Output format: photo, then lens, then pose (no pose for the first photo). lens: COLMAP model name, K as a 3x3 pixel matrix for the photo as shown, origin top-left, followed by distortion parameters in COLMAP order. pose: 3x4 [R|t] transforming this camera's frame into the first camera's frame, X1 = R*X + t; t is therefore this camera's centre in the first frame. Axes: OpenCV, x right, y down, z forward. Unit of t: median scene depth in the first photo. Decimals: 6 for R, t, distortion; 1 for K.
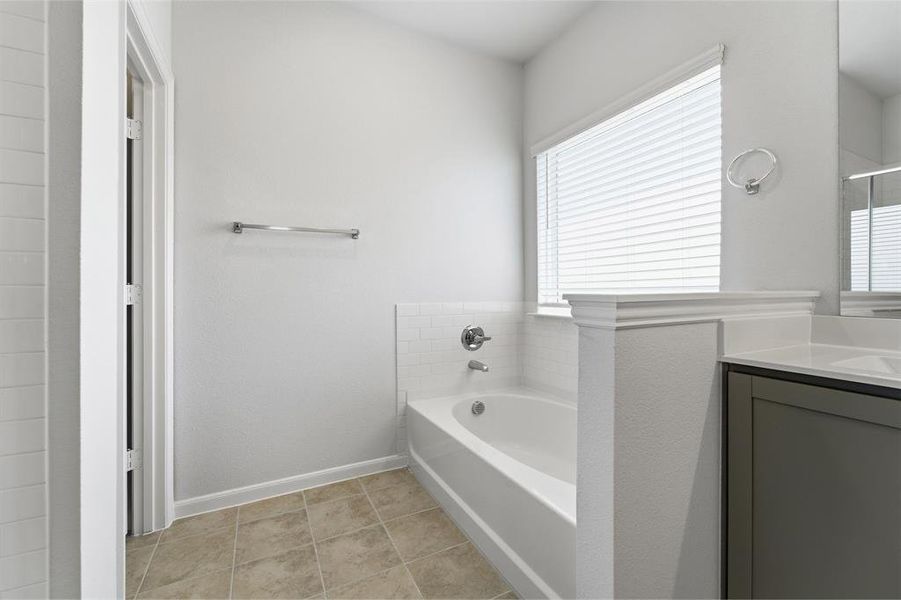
lens RADIAL K [[369.1, 0, 450.6], [0, 369.1, 294.9], [0, 0, 1]] dist [0.000160, 0.000131]
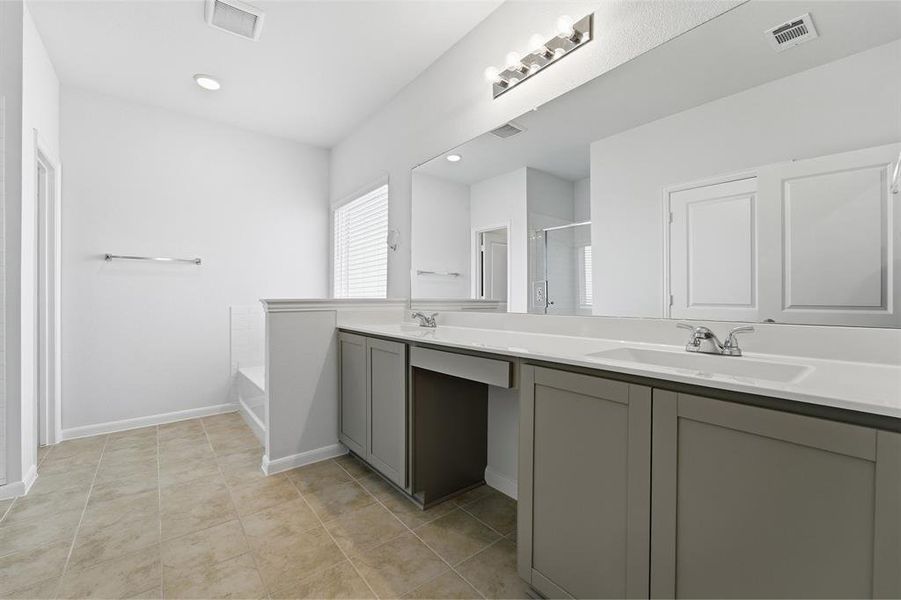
lens RADIAL K [[364.8, 0, 447.1], [0, 364.8, 303.3], [0, 0, 1]] dist [0.000472, -0.000087]
pose [[0.980439, 0.000124, 0.196821, 0.567142], [-0.000612, 0.999997, 0.002419, 0.010740], [-0.196820, -0.002492, 0.980436, -0.862539]]
